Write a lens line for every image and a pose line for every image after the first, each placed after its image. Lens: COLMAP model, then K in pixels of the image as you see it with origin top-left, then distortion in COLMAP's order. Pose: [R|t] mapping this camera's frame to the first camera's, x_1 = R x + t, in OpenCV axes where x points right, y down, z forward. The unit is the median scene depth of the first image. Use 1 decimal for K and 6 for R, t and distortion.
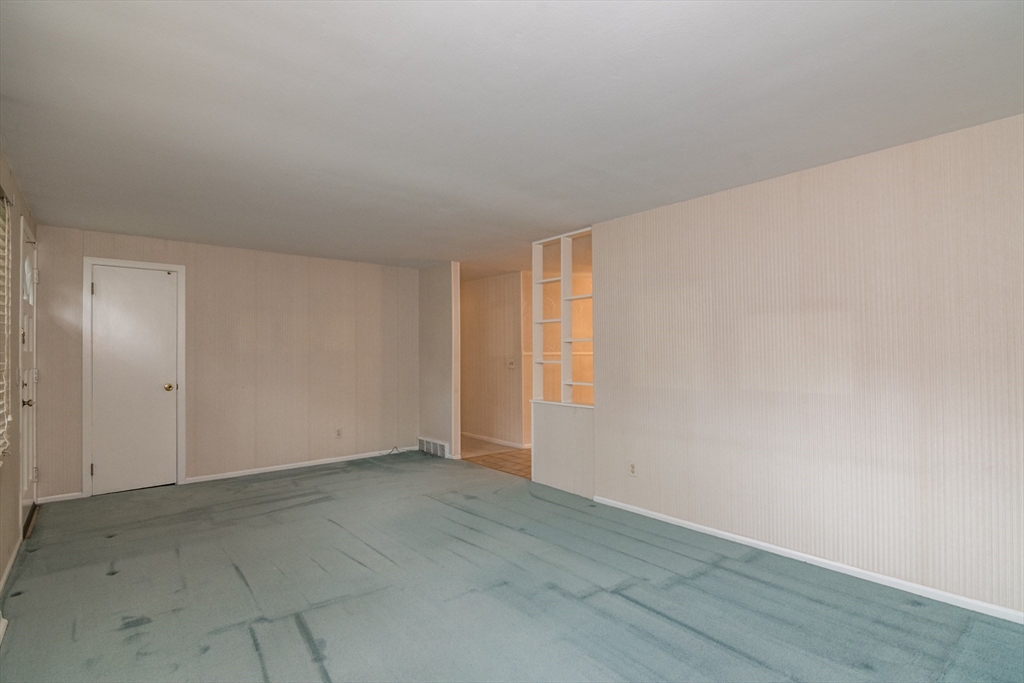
lens RADIAL K [[500.9, 0, 491.5], [0, 500.9, 347.8], [0, 0, 1]] dist [-0.015007, -0.000673]
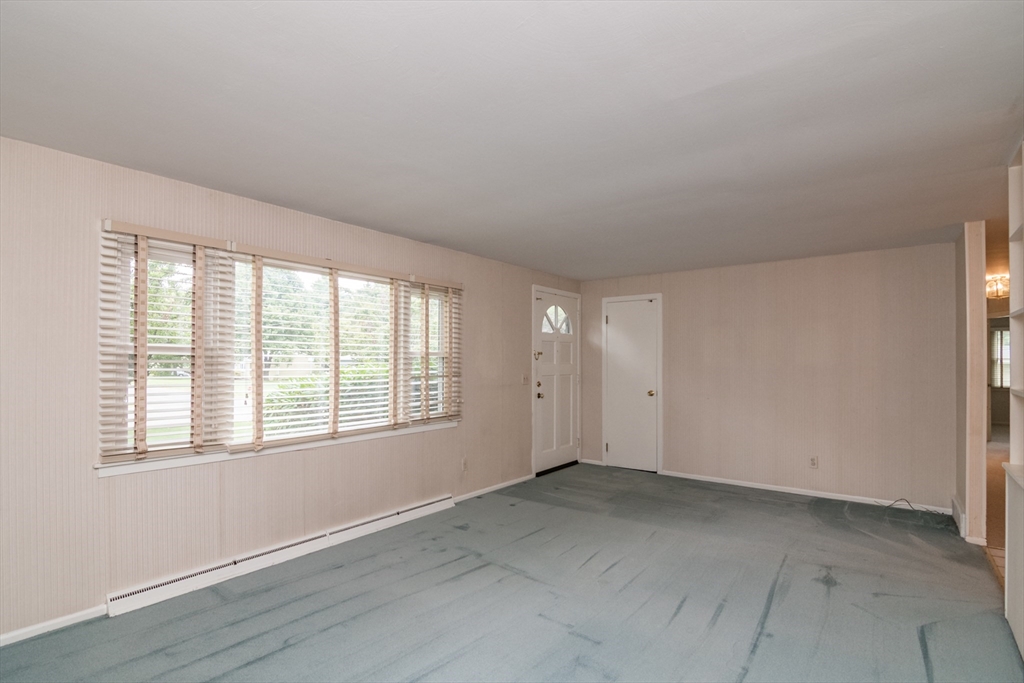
lens RADIAL K [[467.4, 0, 478.5], [0, 467.4, 356.8], [0, 0, 1]] dist [-0.013255, -0.000224]
pose [[0.230445, -0.006742, -0.973062, 0.408435], [0.004307, 0.999973, -0.005908, -0.006377], [0.973076, -0.002830, 0.230468, 0.336778]]
